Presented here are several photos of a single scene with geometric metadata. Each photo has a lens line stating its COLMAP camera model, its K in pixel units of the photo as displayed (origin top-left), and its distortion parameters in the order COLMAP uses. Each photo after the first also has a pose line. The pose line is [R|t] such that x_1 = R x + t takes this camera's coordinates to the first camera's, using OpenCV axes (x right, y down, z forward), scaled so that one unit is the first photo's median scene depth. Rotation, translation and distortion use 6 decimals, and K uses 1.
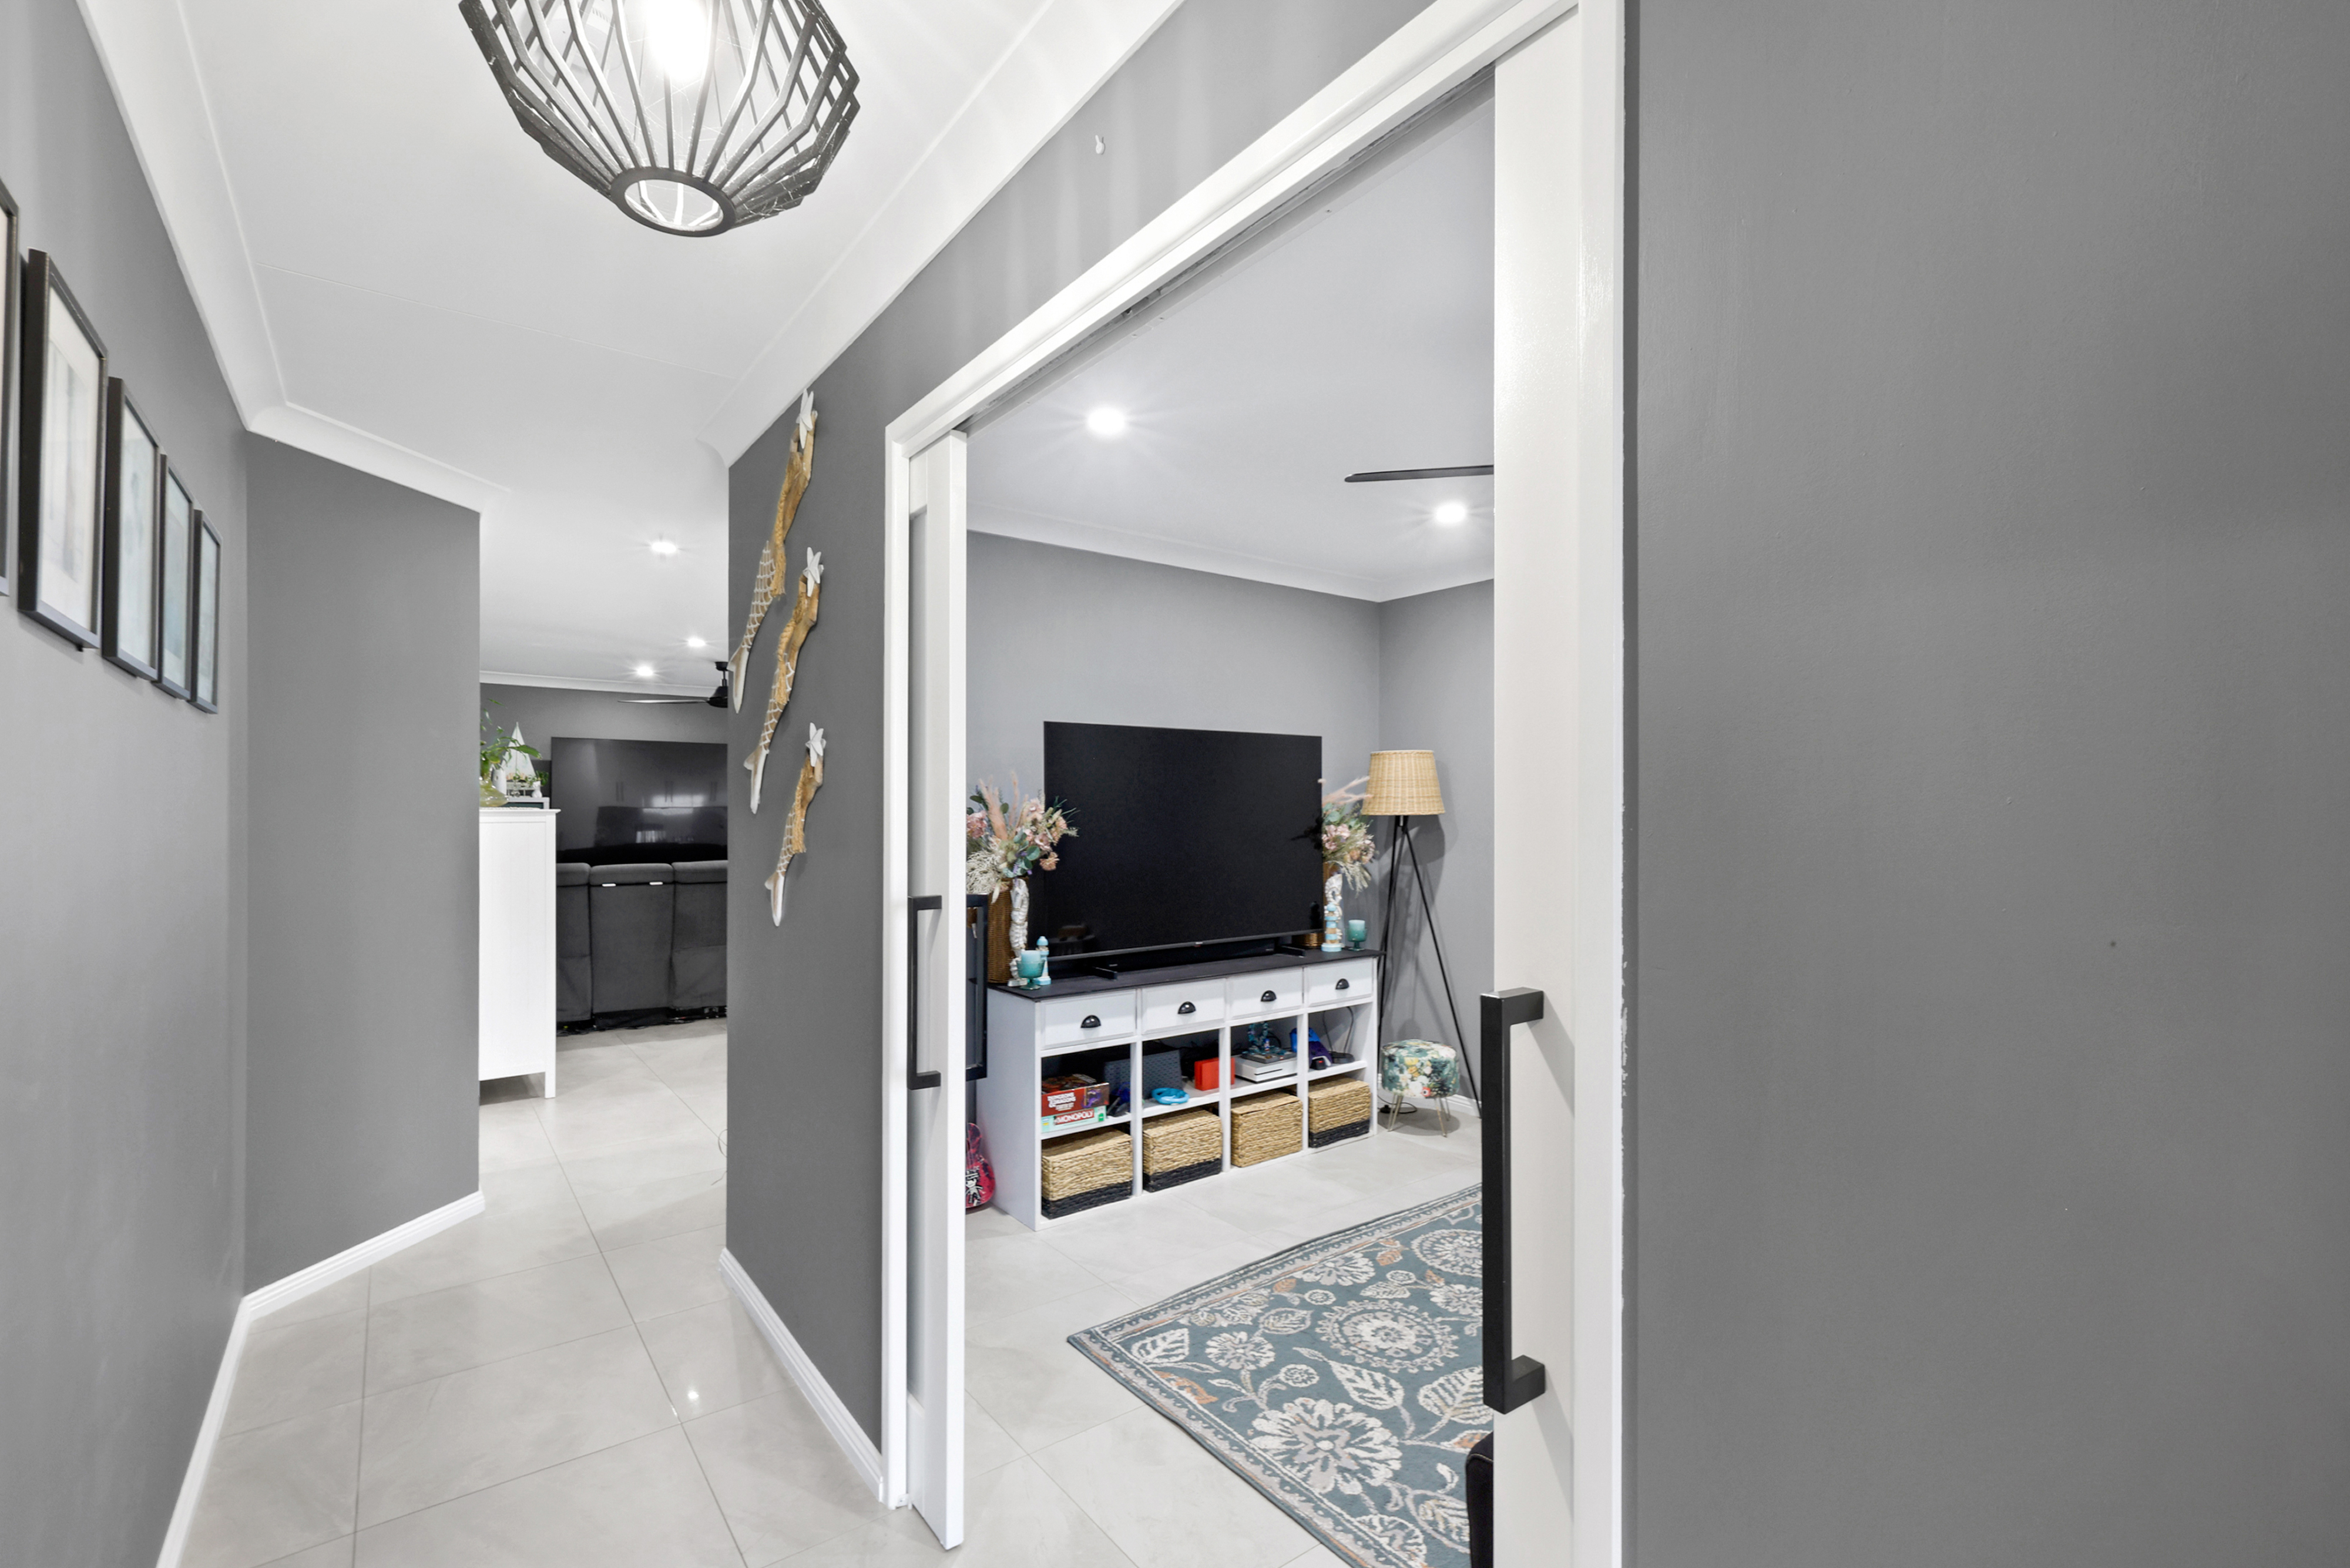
lens RADIAL K [[1039.7, 0, 1162.7], [0, 1039.7, 780.5], [0, 0, 1]] dist [0.001647, 0.000314]
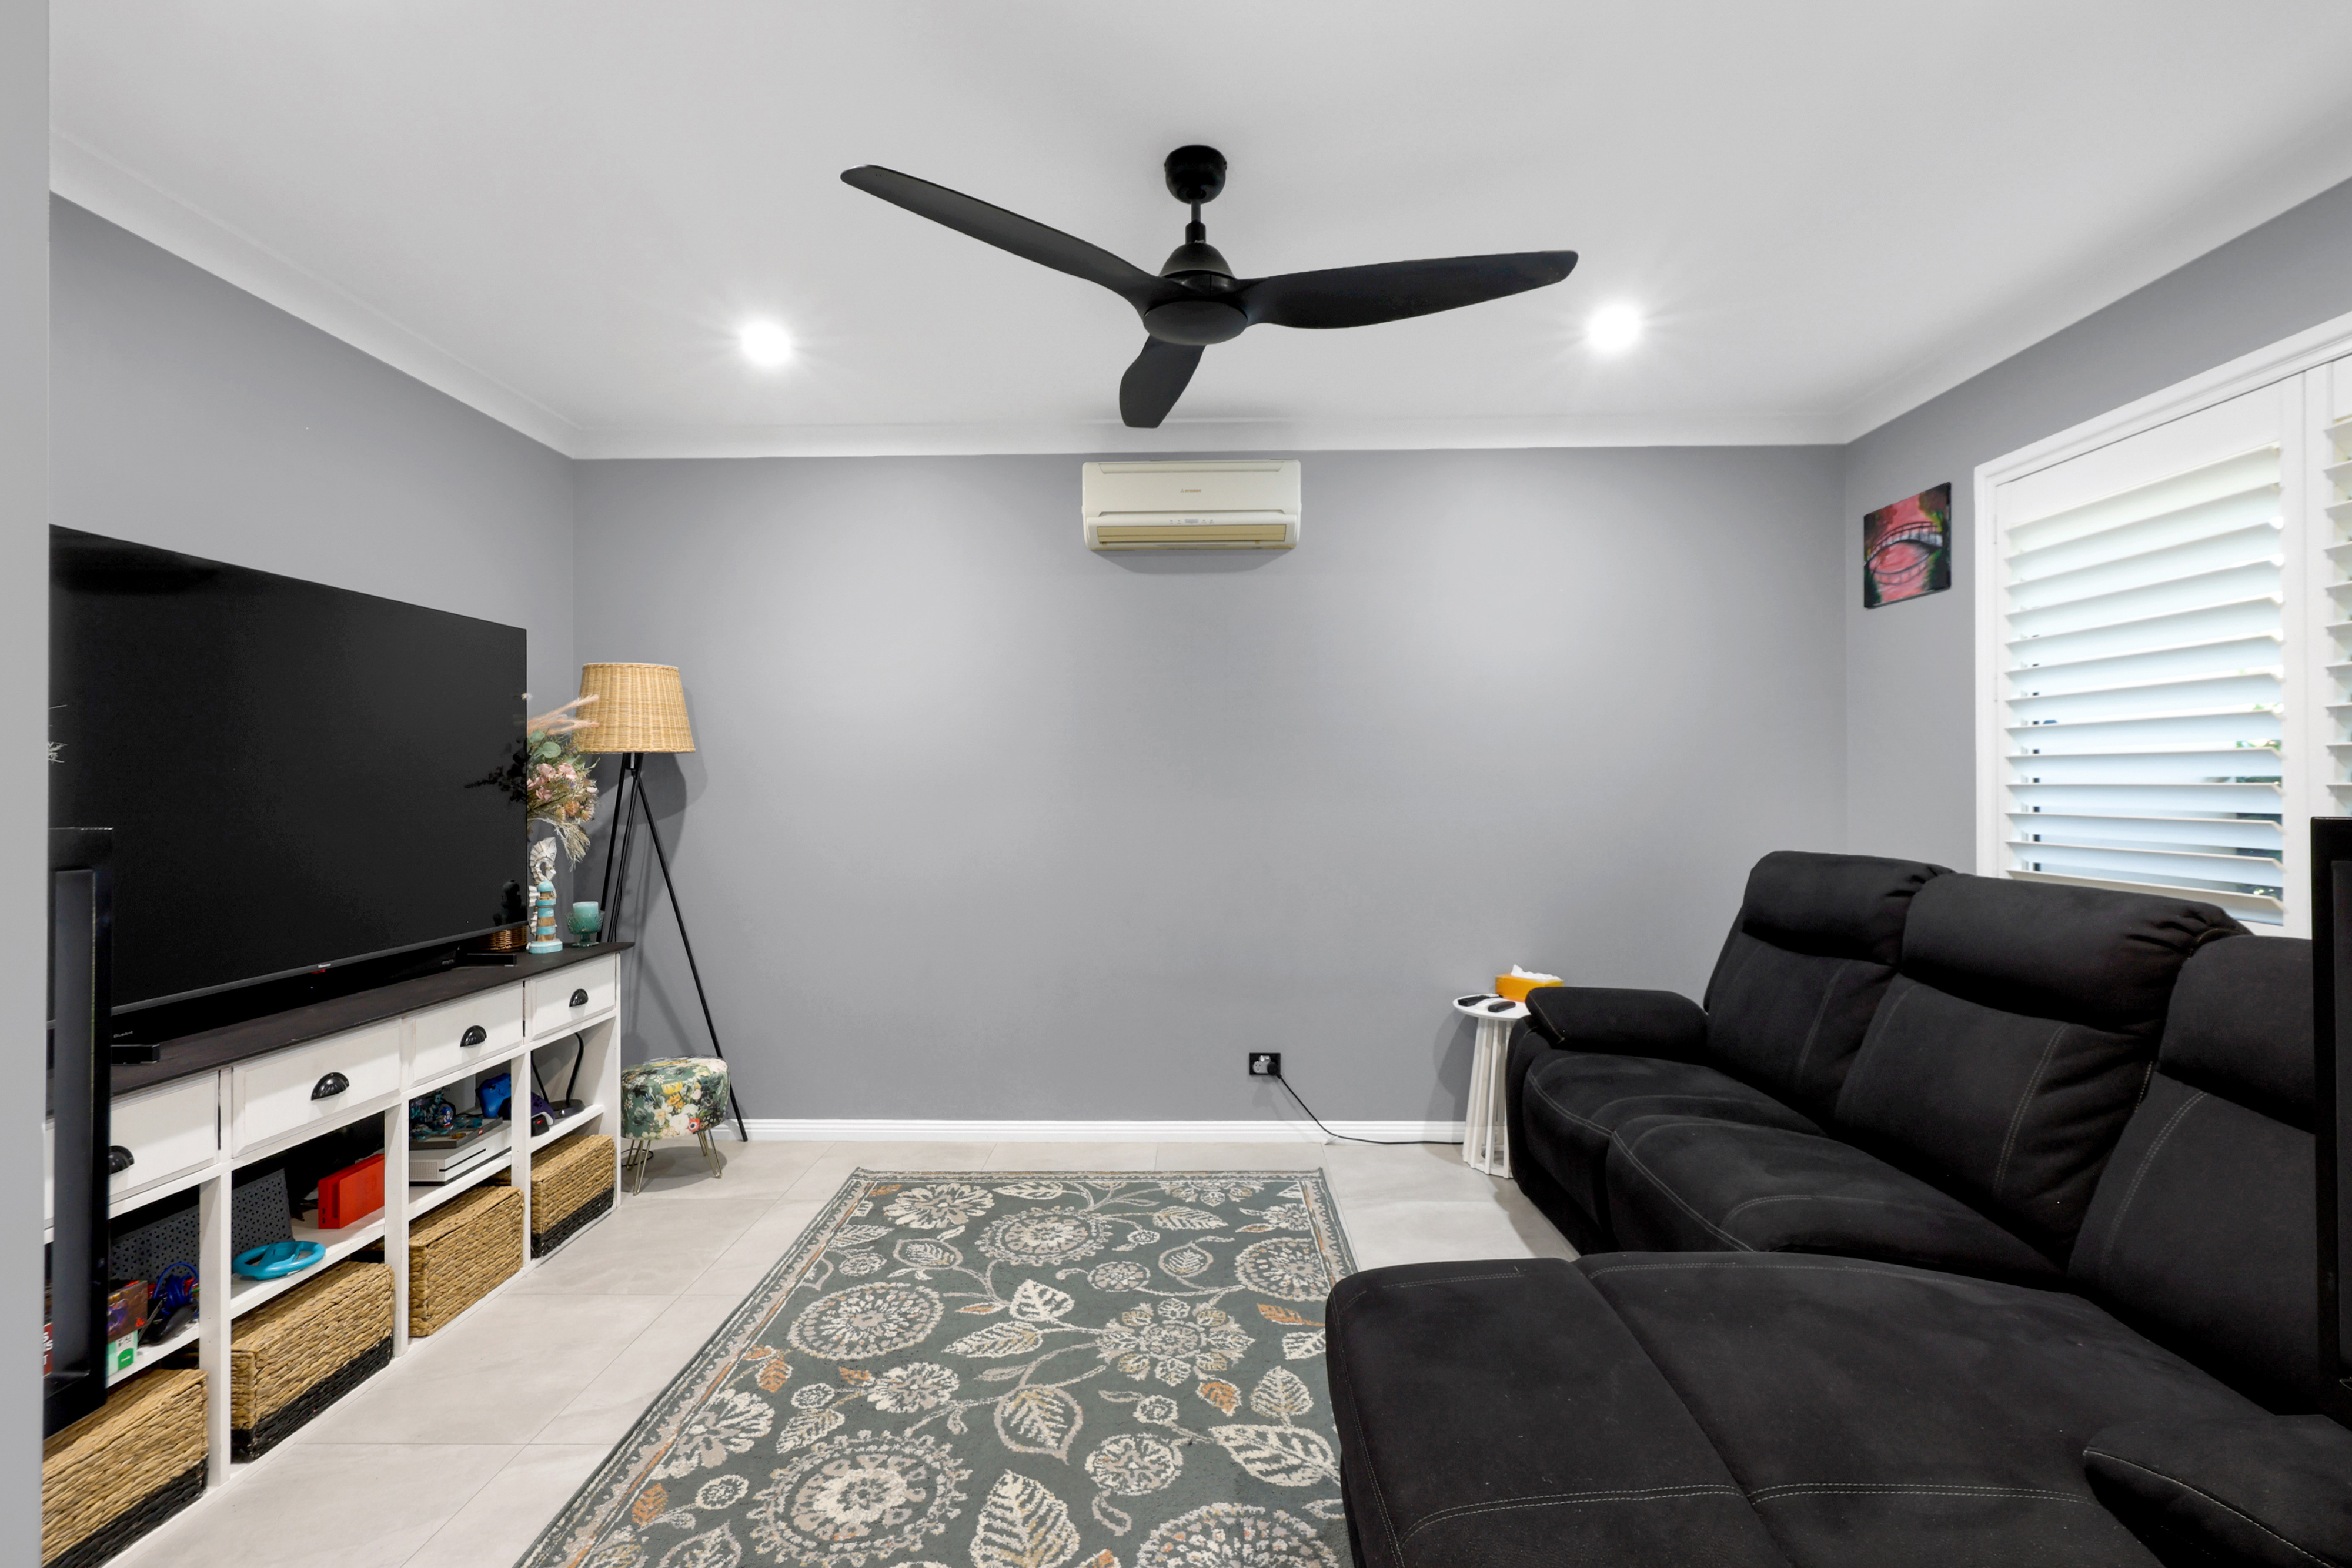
lens RADIAL K [[1036.9, 0, 1178.2], [0, 1036.9, 767.5], [0, 0, 1]] dist [0.002393, 0.001396]
pose [[0.611013, 0.006432, 0.791595, -0.128989], [-0.010725, 0.999942, 0.000154, 0.045452], [-0.791548, -0.008584, 0.611046, 0.300839]]
